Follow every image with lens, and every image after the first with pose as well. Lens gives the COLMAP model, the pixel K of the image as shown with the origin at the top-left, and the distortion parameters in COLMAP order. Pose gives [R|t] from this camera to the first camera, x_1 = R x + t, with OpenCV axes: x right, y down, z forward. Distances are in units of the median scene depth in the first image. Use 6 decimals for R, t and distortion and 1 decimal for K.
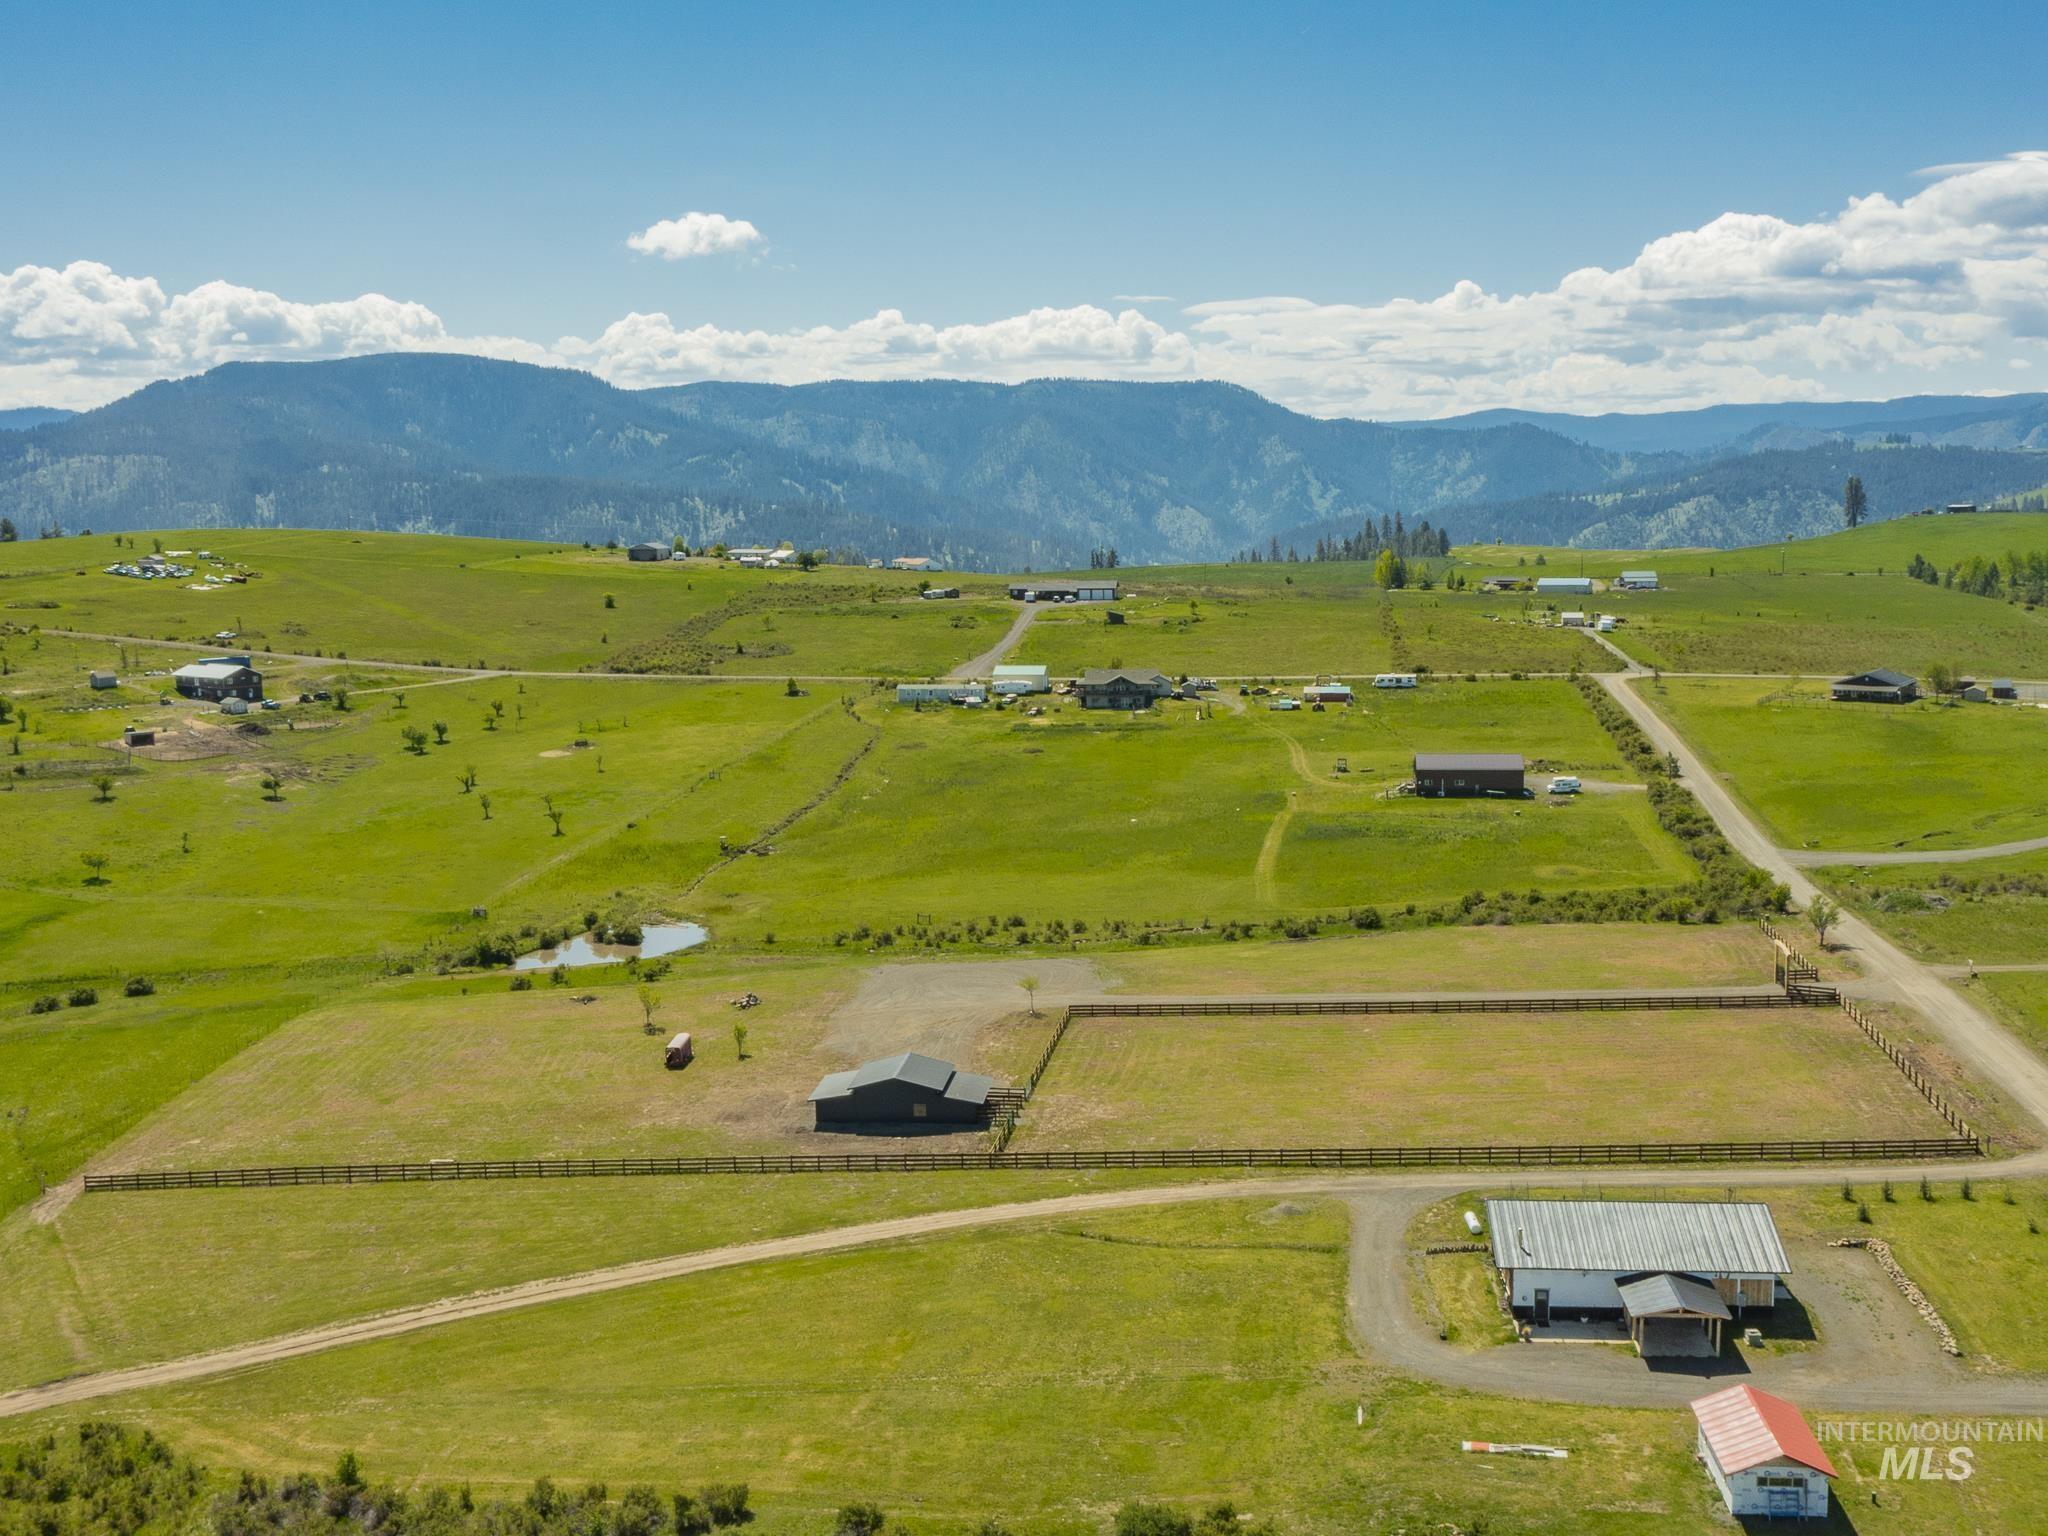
lens RADIAL K [[2238.3, 0, 1024.0], [0, 2238.3, 768.0], [0, 0, 1]] dist [-0.018136, 0.019844]
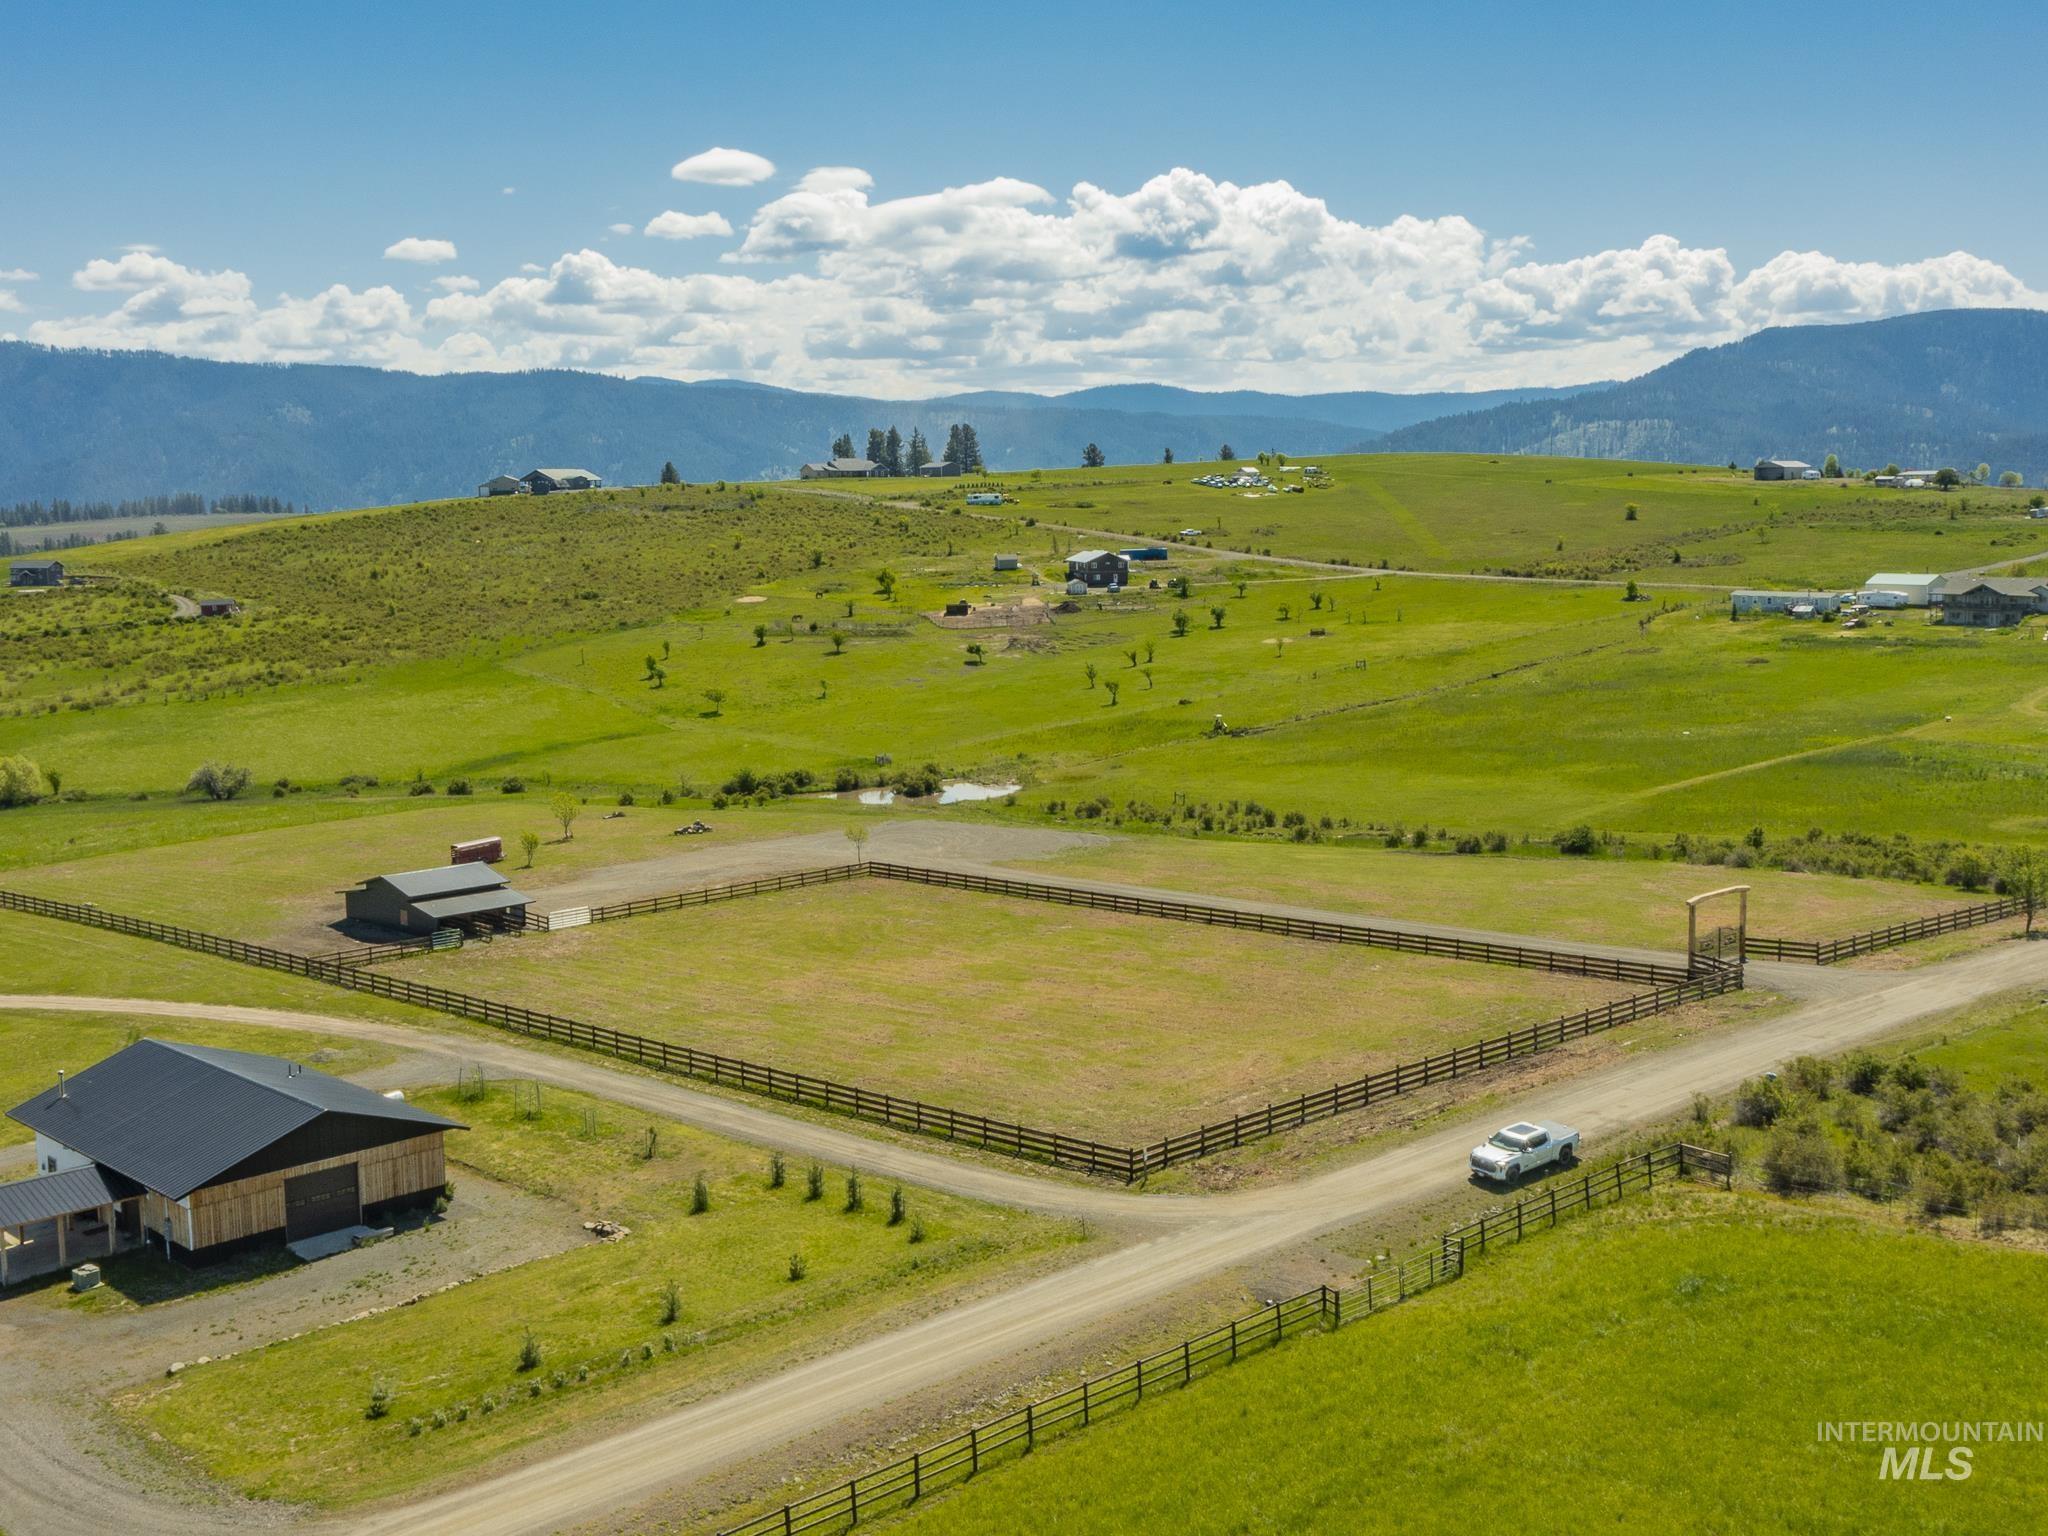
lens RADIAL K [[2238.3, 0, 1024.0], [0, 2238.3, 768.0], [0, 0, 1]] dist [-0.018136, 0.019844]
pose [[0.756408, 0.081984, -0.648942, 0.190582], [-0.077533, 0.996358, 0.035502, 0.012886], [0.649489, 0.023461, 0.760009, 0.137459]]
